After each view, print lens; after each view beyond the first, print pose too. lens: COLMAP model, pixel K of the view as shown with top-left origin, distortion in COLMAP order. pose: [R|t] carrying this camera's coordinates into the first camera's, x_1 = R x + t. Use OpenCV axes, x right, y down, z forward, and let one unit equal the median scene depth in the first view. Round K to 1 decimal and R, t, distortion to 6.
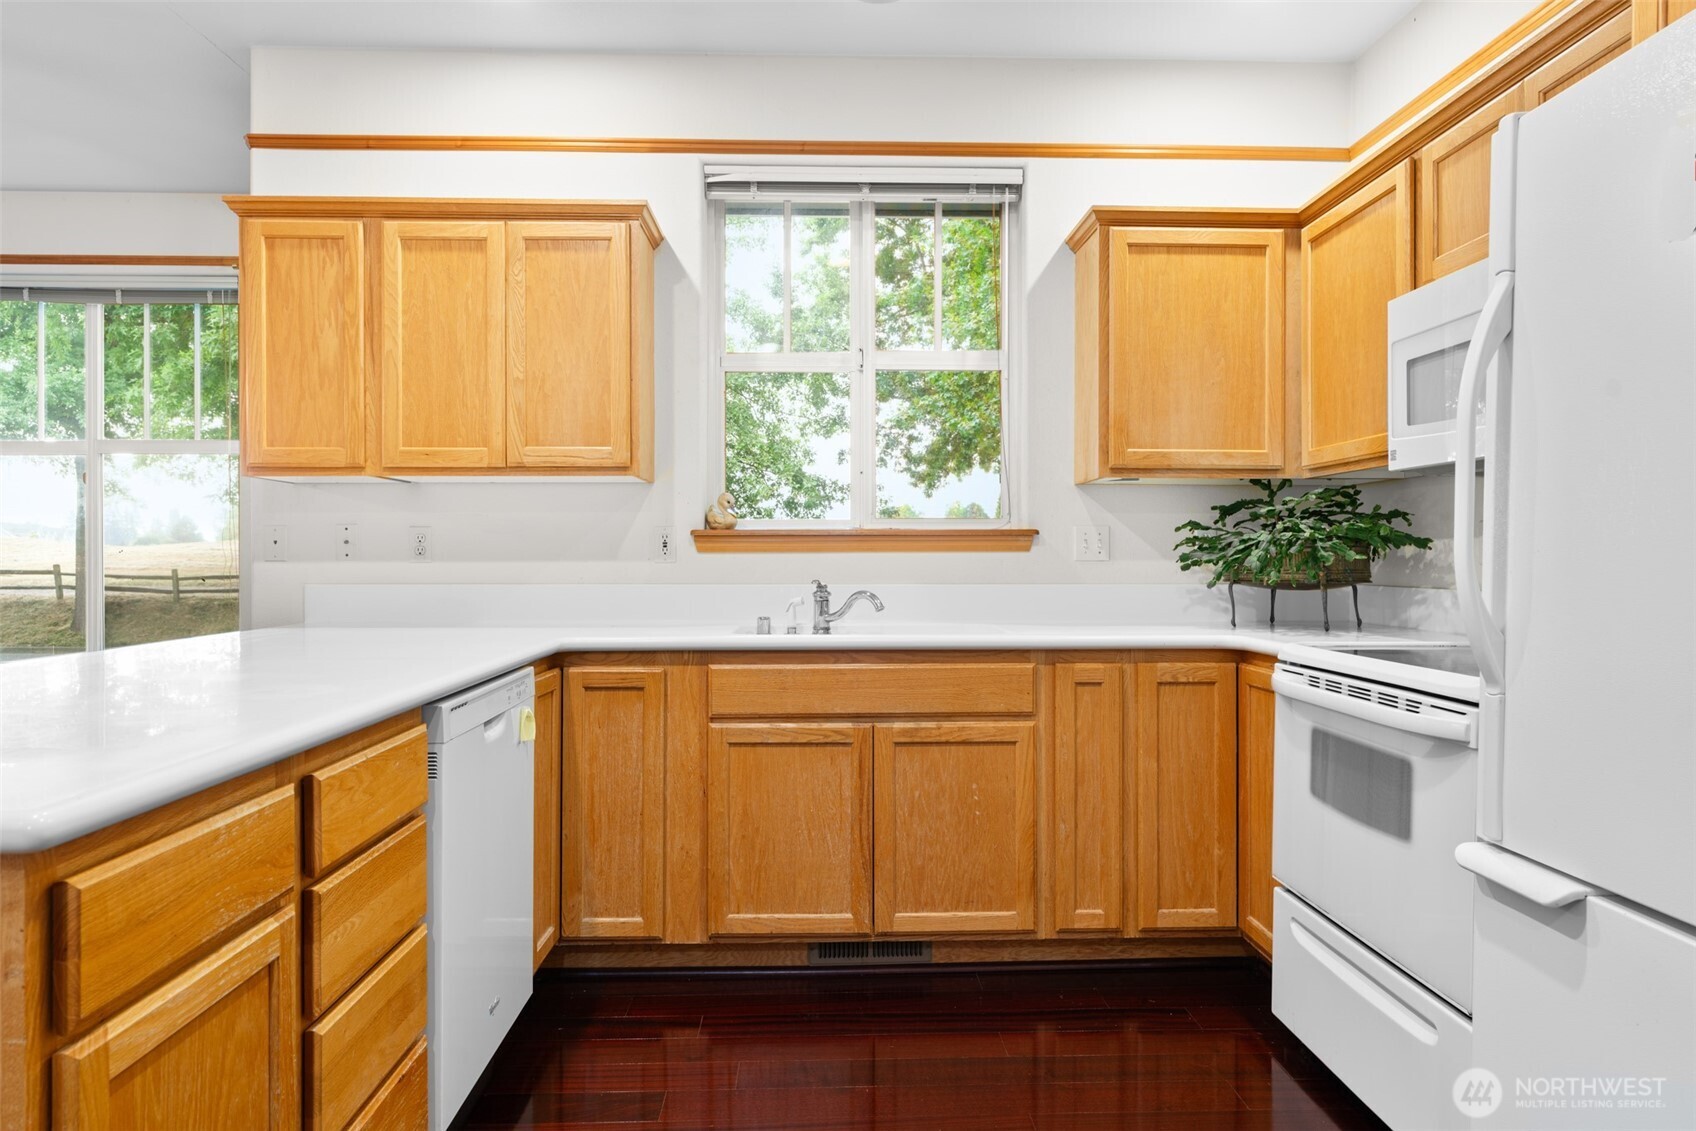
lens RADIAL K [[1055.4, 0, 848.6], [0, 1055.4, 560.6], [0, 0, 1]] dist [-0.000980, 0.004507]
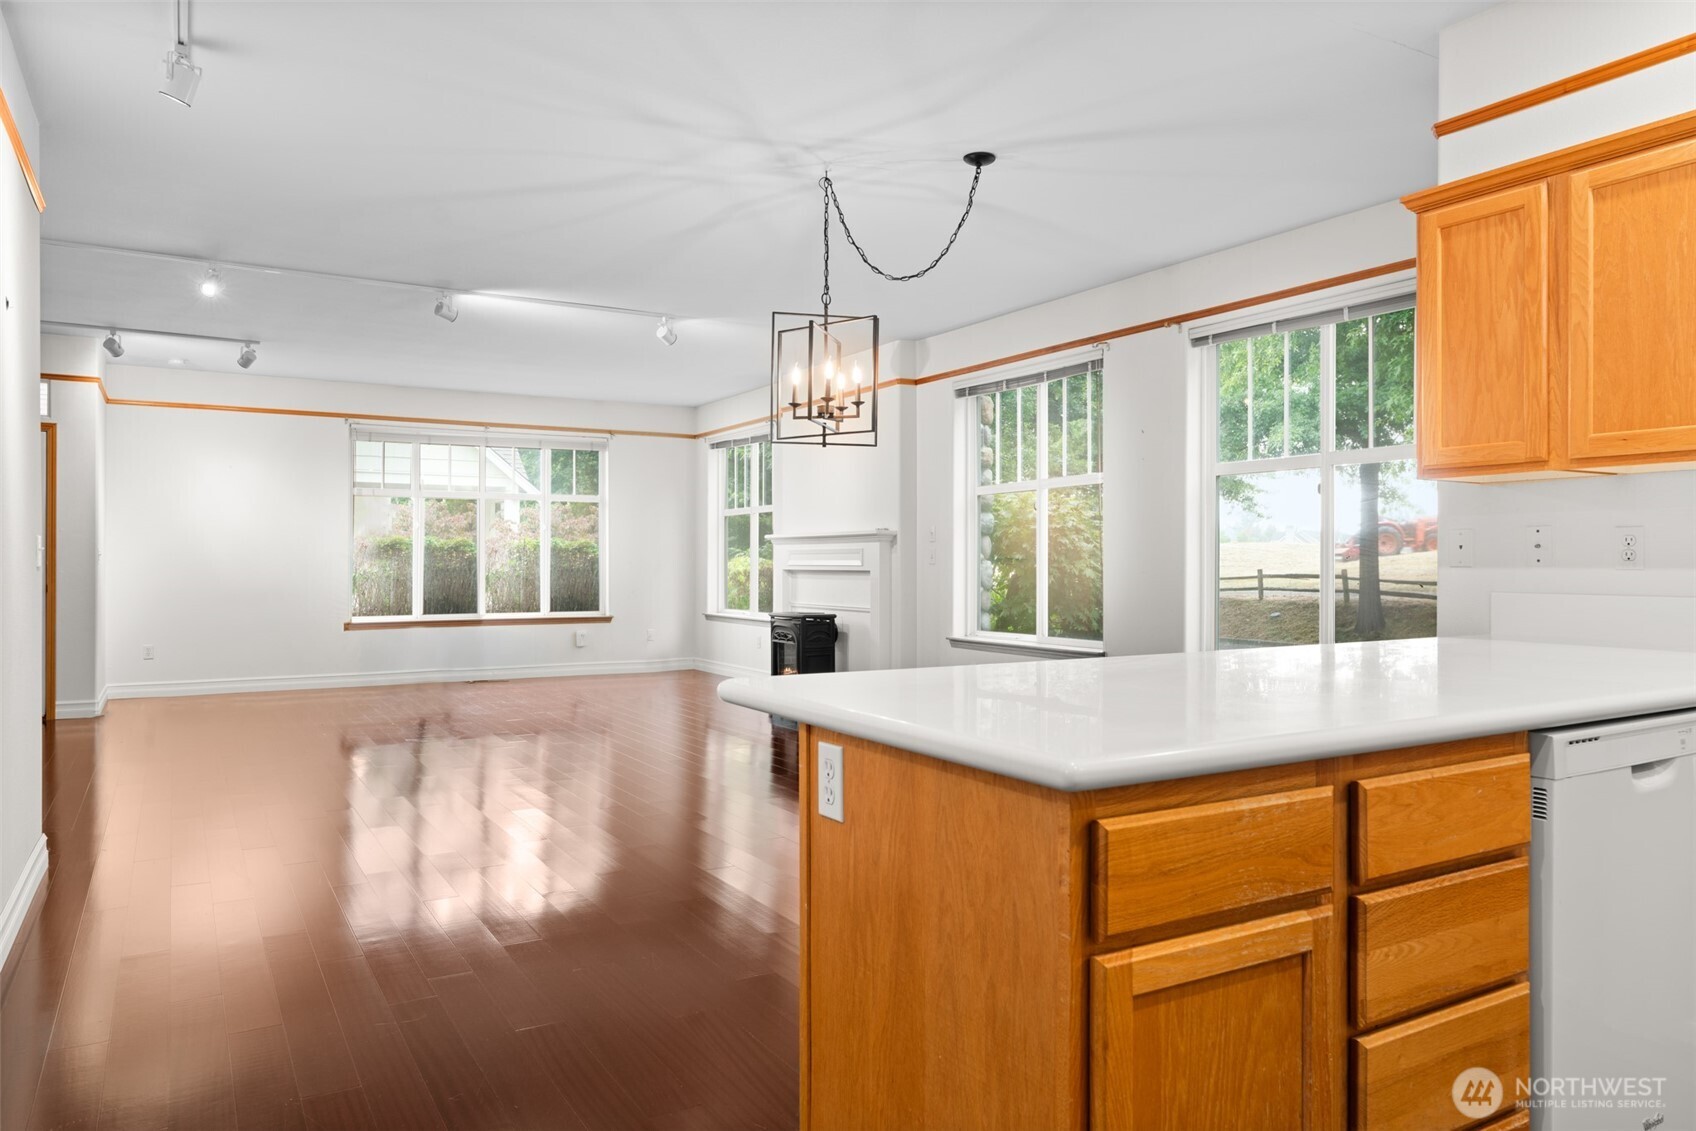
lens RADIAL K [[1142.9, 0, 848.3], [0, 1142.9, 563.8], [0, 0, 1]] dist [0.012535, 0.002382]
pose [[0.481577, 0.003792, -0.876396, 0.100402], [-0.005987, 0.999982, 0.001037, -0.000119], [0.876383, 0.004748, 0.481591, 0.029231]]
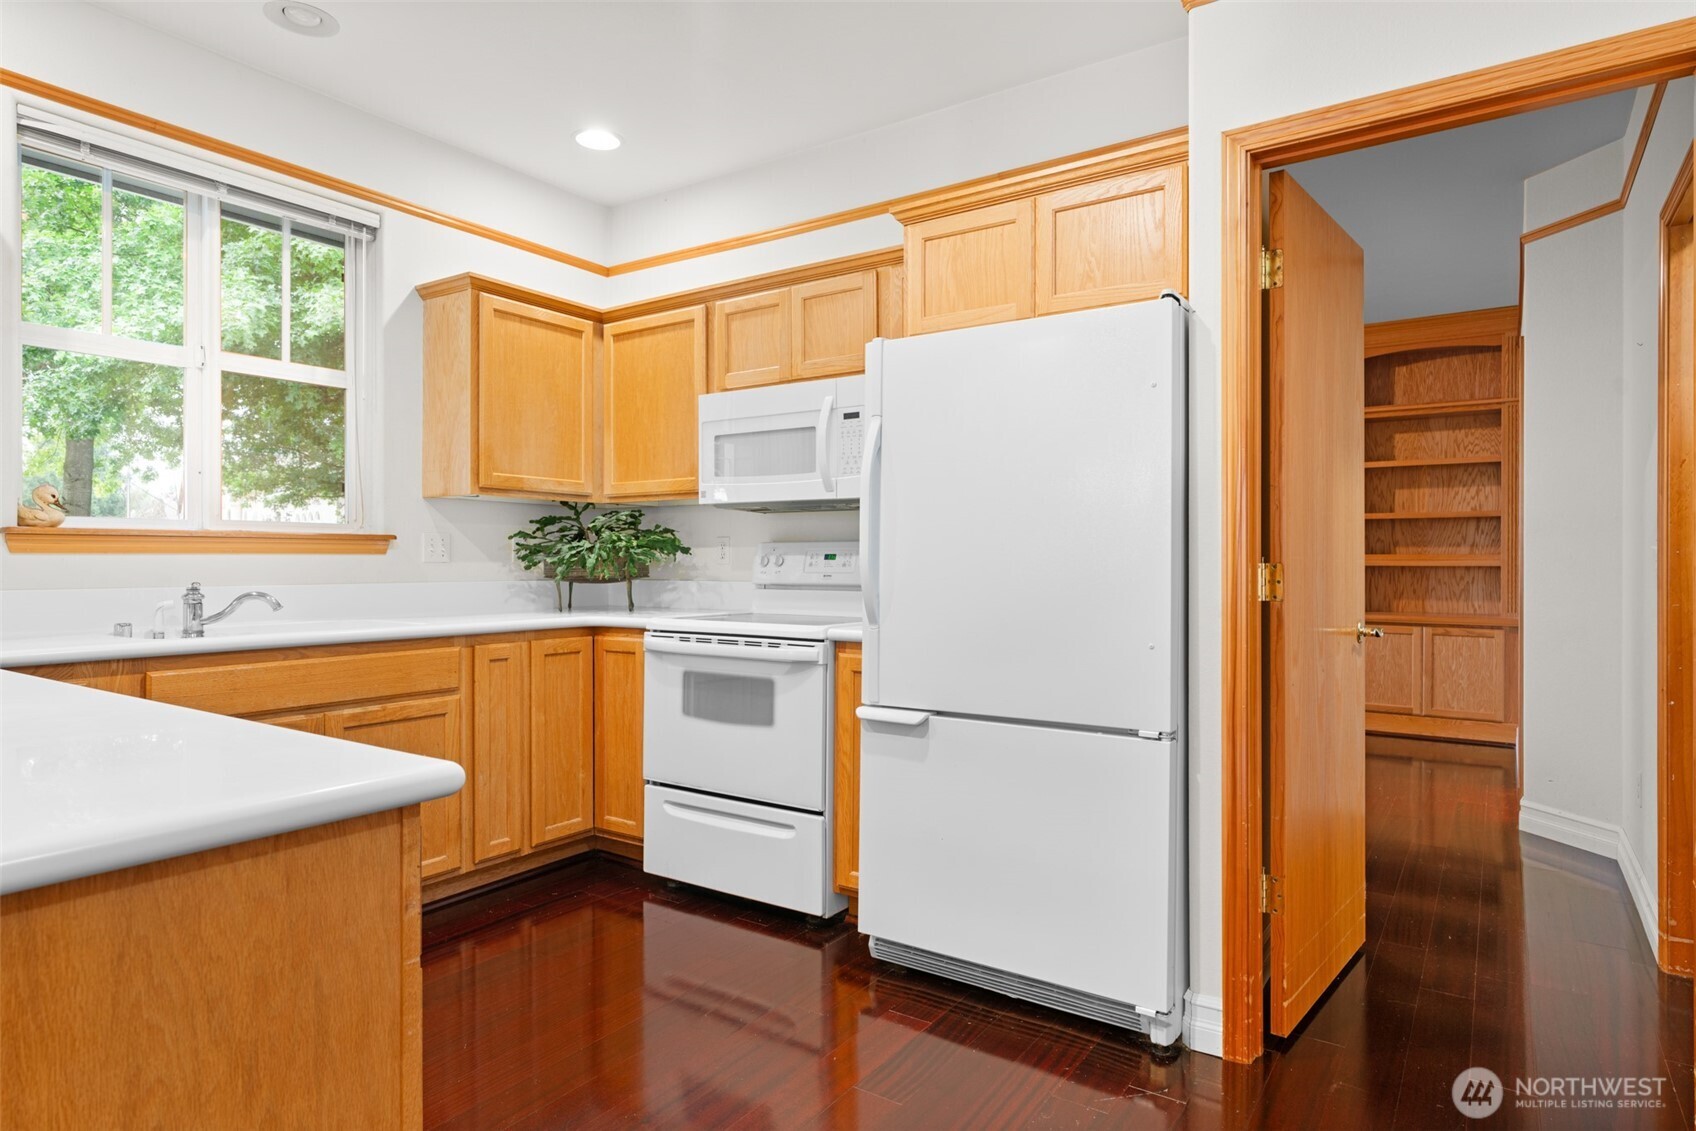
lens RADIAL K [[966.3, 0, 847.2], [0, 966.3, 561.1], [0, 0, 1]] dist [0.002813, 0.003595]
pose [[0.592367, 0.000444, 0.805668, -0.468061], [0.001367, 0.999998, -0.001557, 0.001362], [-0.805667, 0.002024, 0.592365, -0.017771]]
